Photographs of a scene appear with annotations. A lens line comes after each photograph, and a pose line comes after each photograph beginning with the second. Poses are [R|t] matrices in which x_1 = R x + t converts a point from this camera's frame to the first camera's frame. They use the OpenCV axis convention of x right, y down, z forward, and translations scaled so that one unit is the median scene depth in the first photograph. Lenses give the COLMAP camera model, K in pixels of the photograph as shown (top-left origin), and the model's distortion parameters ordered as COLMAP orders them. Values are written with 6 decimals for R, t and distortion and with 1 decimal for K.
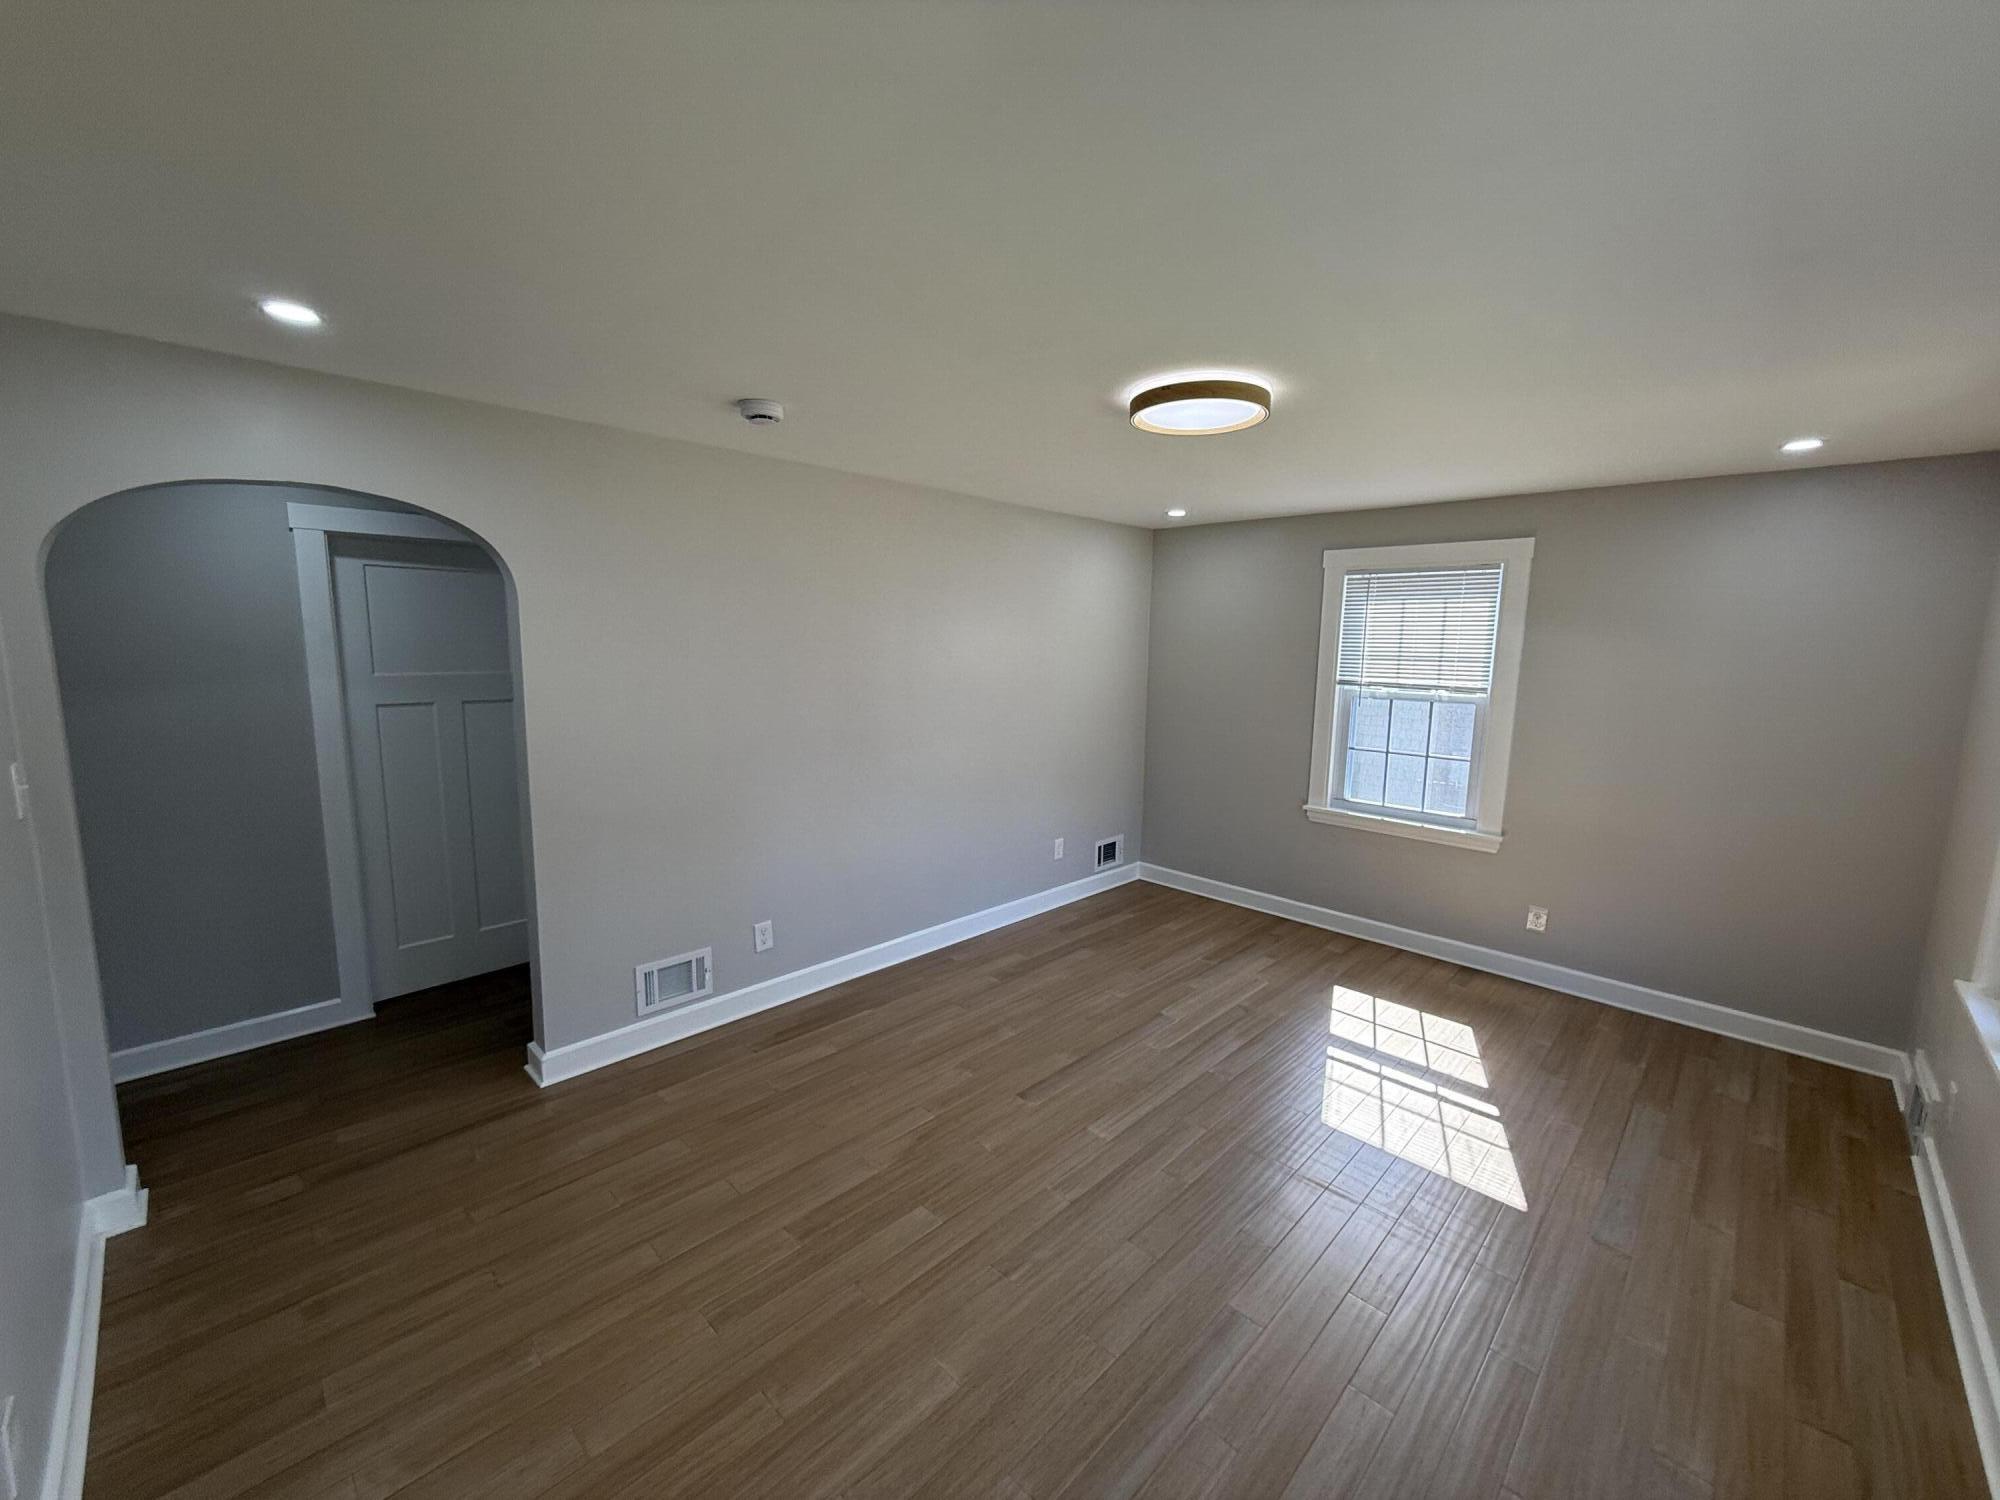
lens RADIAL K [[798.6, 0, 1006.0], [0, 798.6, 751.7], [0, 0, 1]] dist [0.000786, -0.000262]
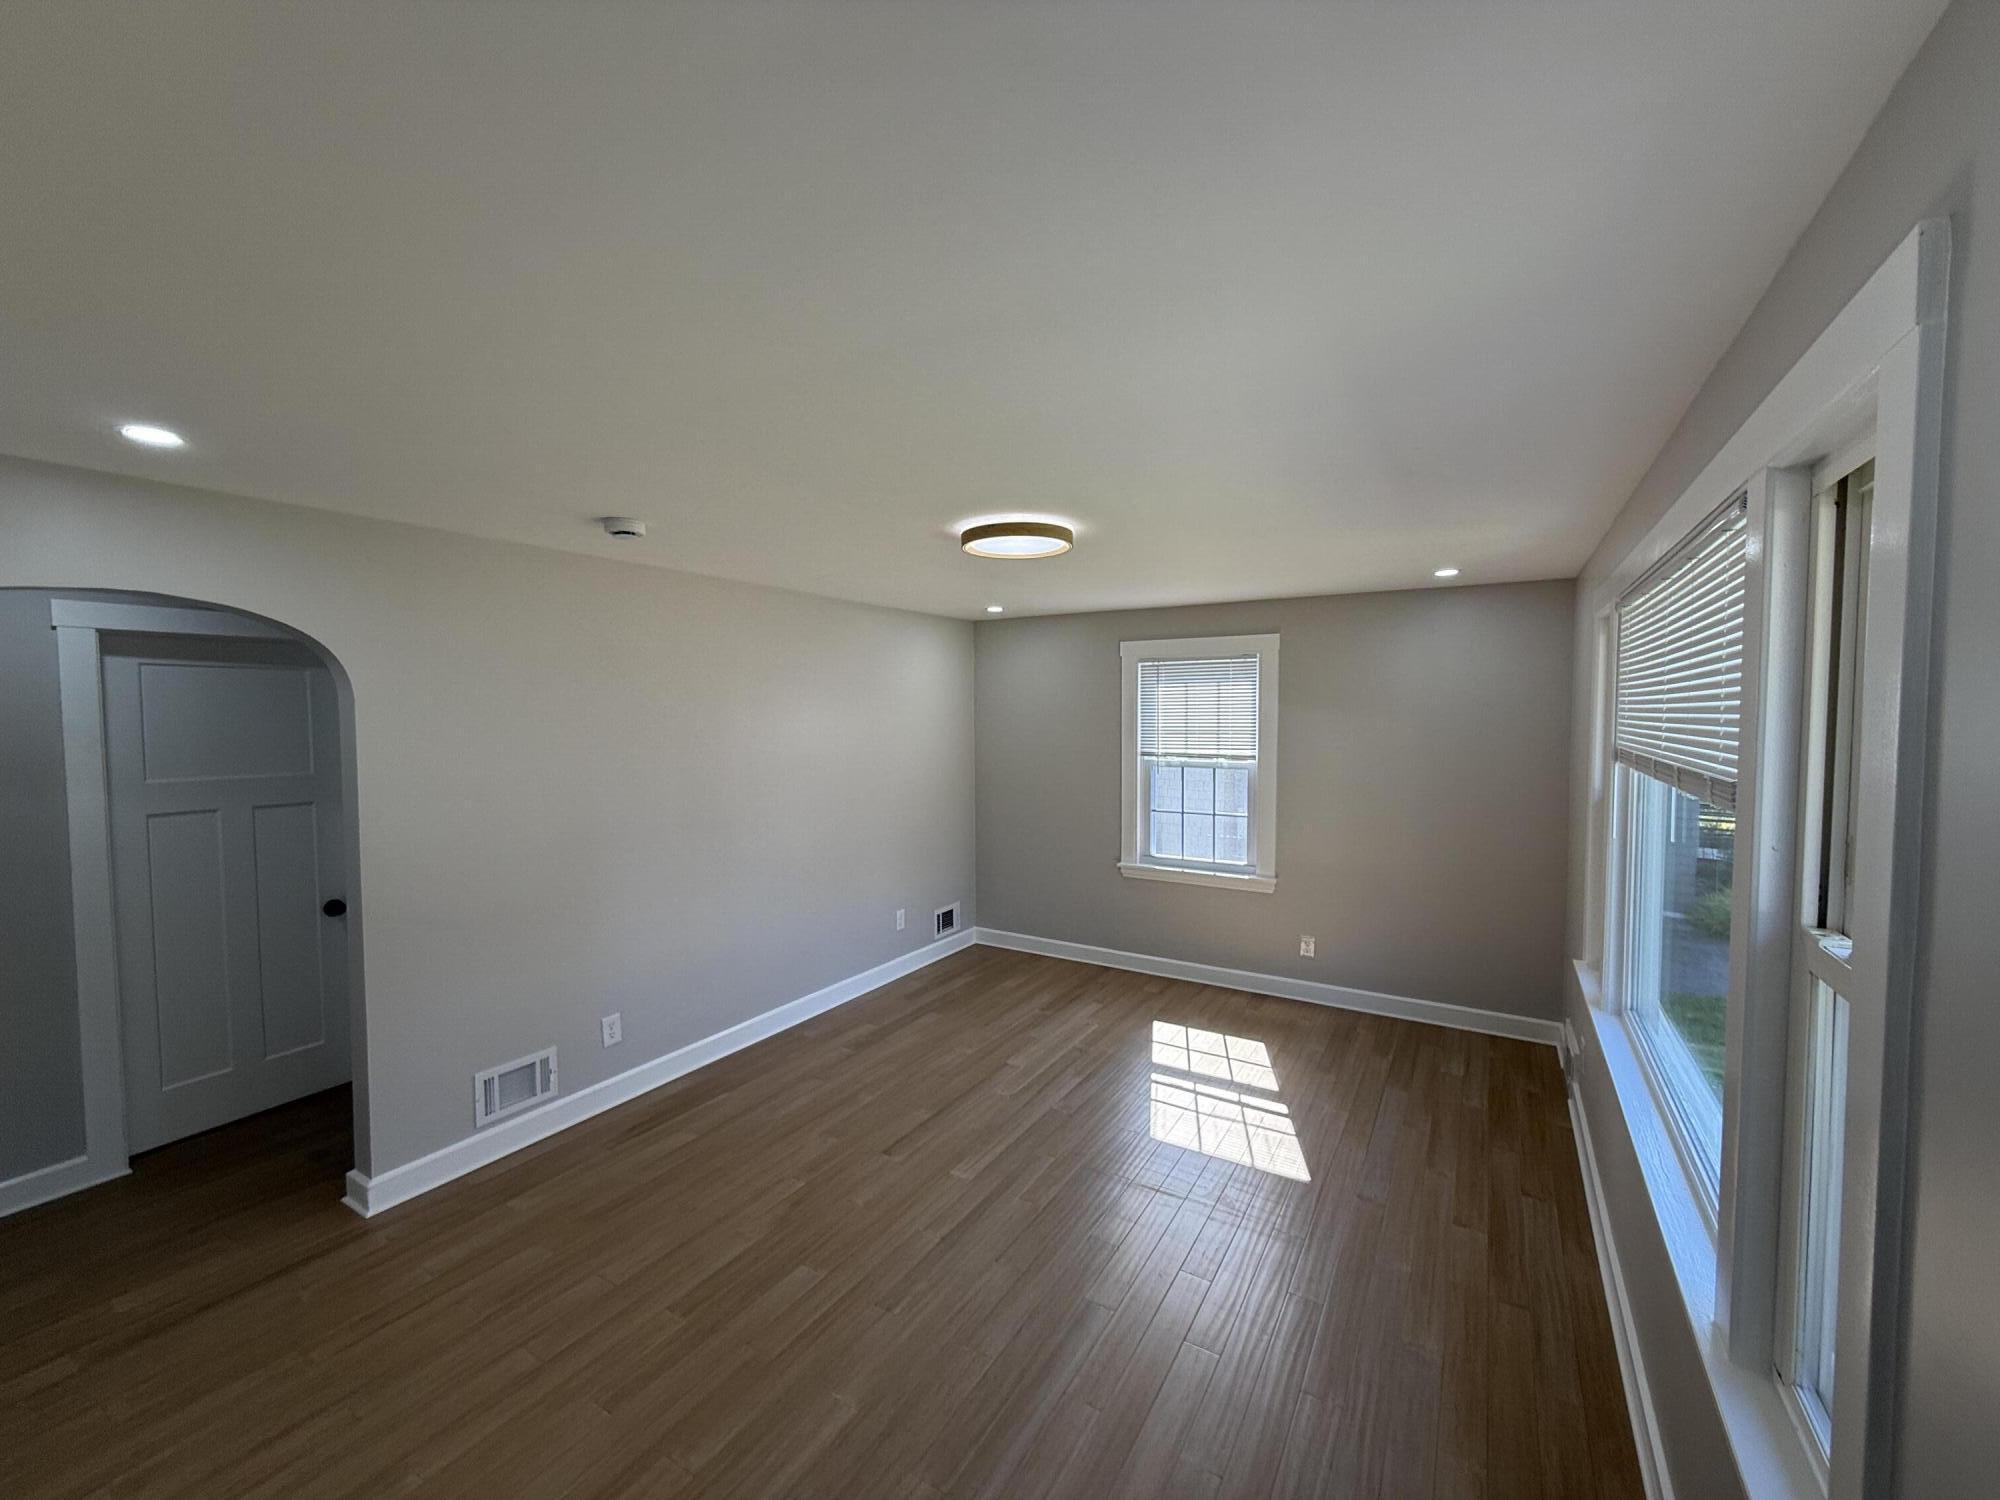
lens RADIAL K [[798.6, 0, 1006.0], [0, 798.6, 751.7], [0, 0, 1]] dist [0.000786, -0.000262]
pose [[0.974036, -0.031509, 0.224189, -0.040476], [0.051730, 0.995046, -0.084902, -0.002791], [-0.220403, 0.094295, 0.970840, -0.104694]]
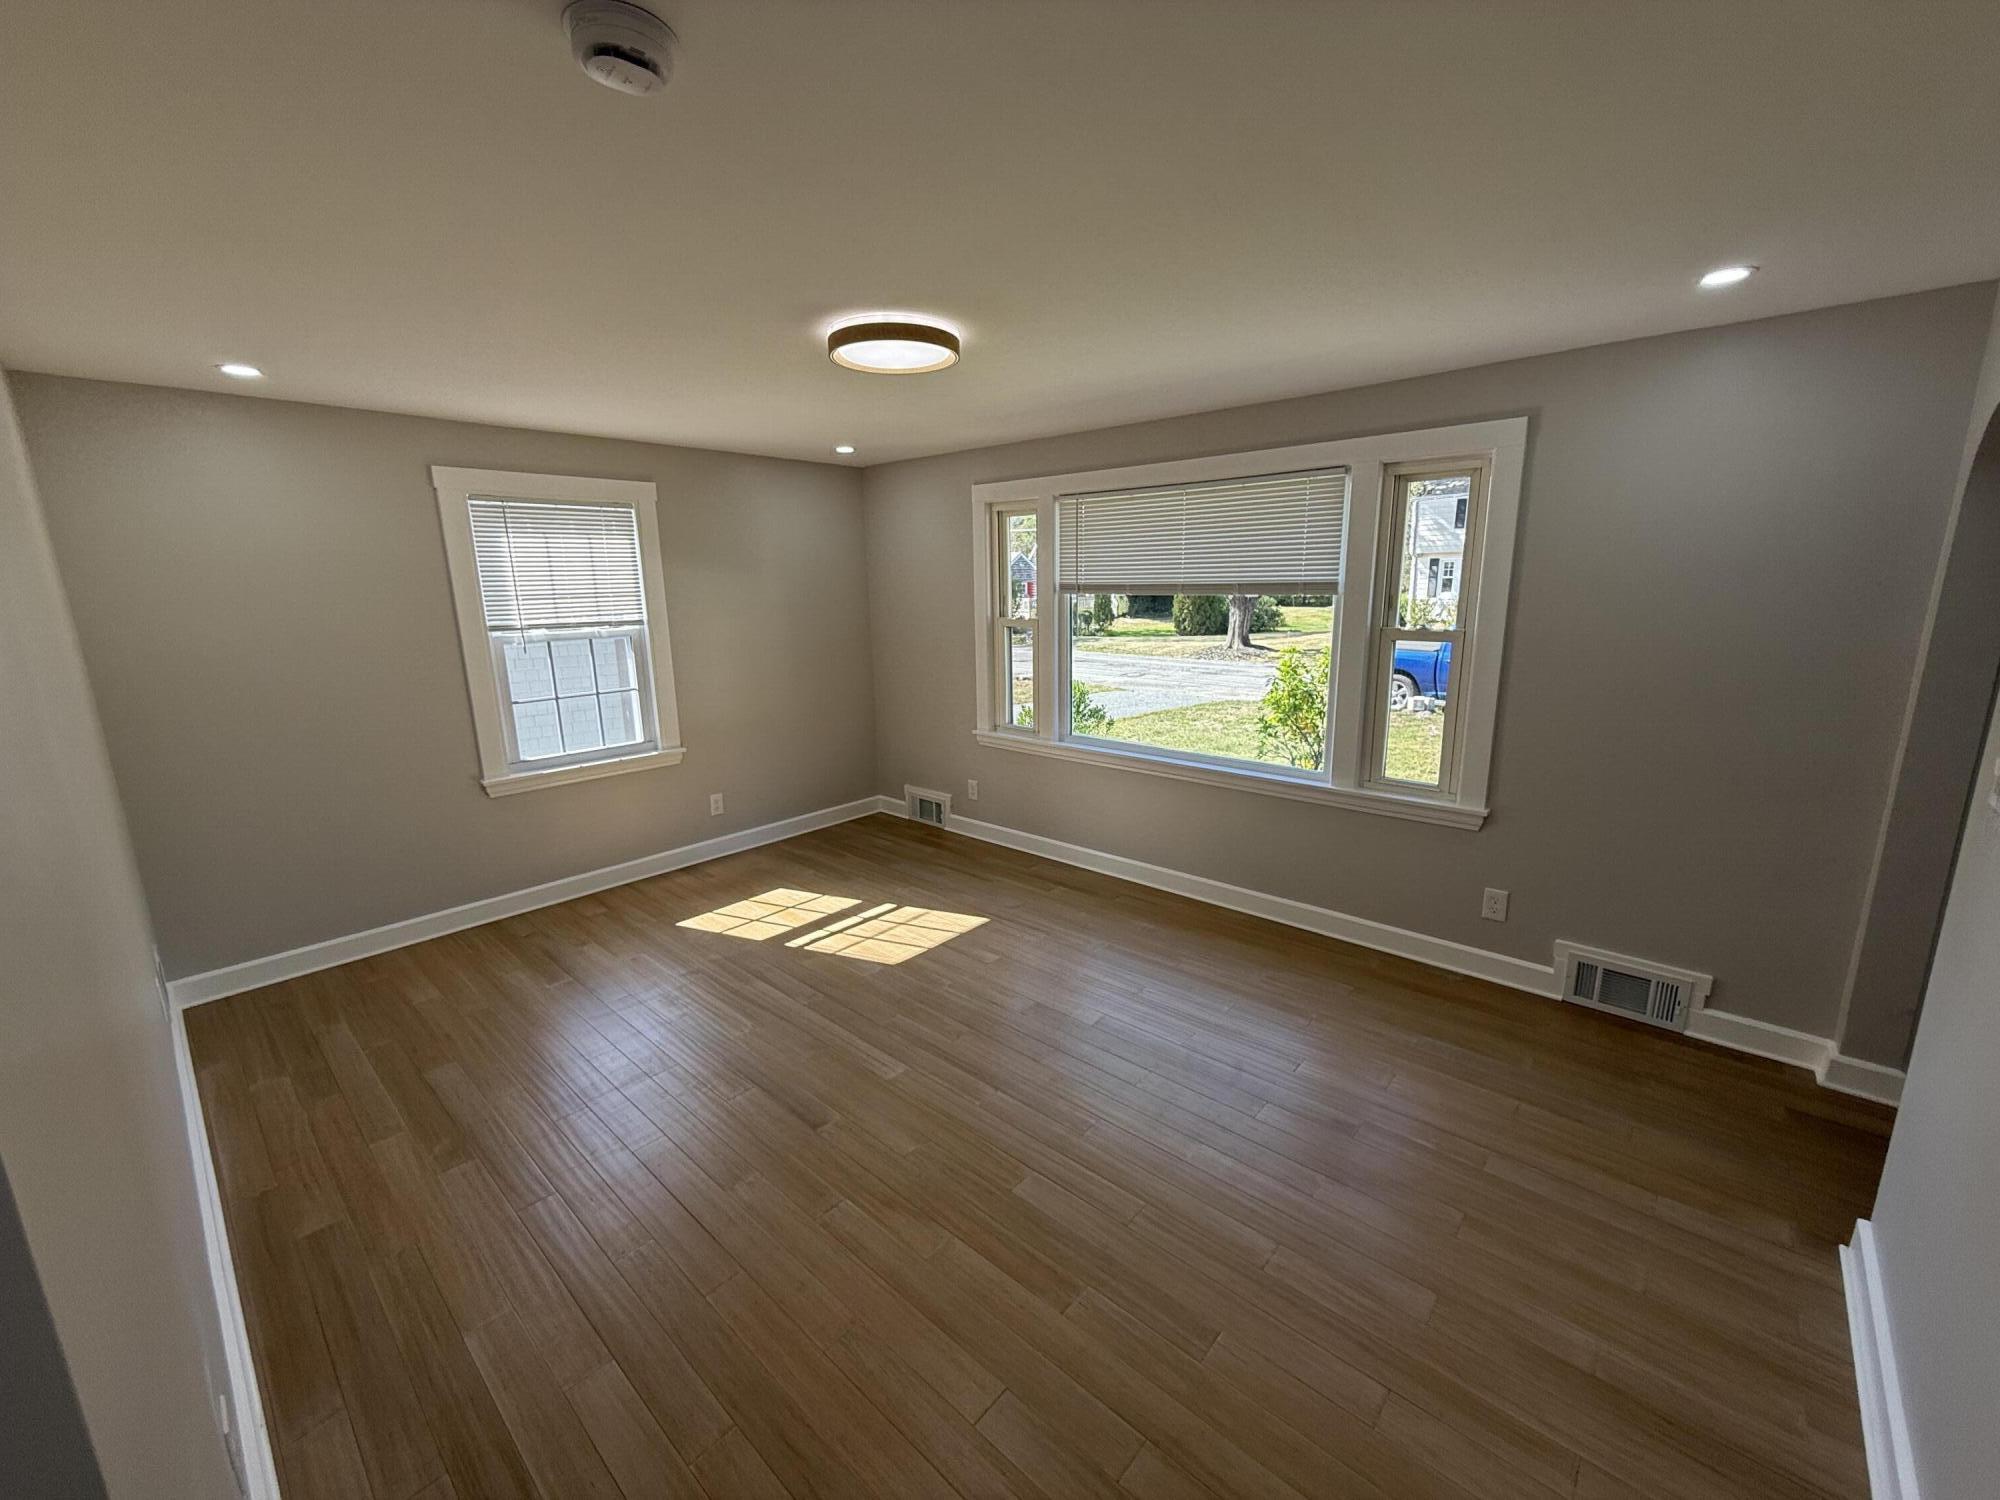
lens RADIAL K [[803.8, 0, 1004.5], [0, 803.8, 750.6], [0, 0, 1]] dist [-0.000385, -0.000059]
pose [[-0.039148, -0.226261, 0.973280, -0.624026], [0.157749, 0.960413, 0.229615, -0.096721], [-0.986703, 0.162523, -0.001906, 0.643005]]
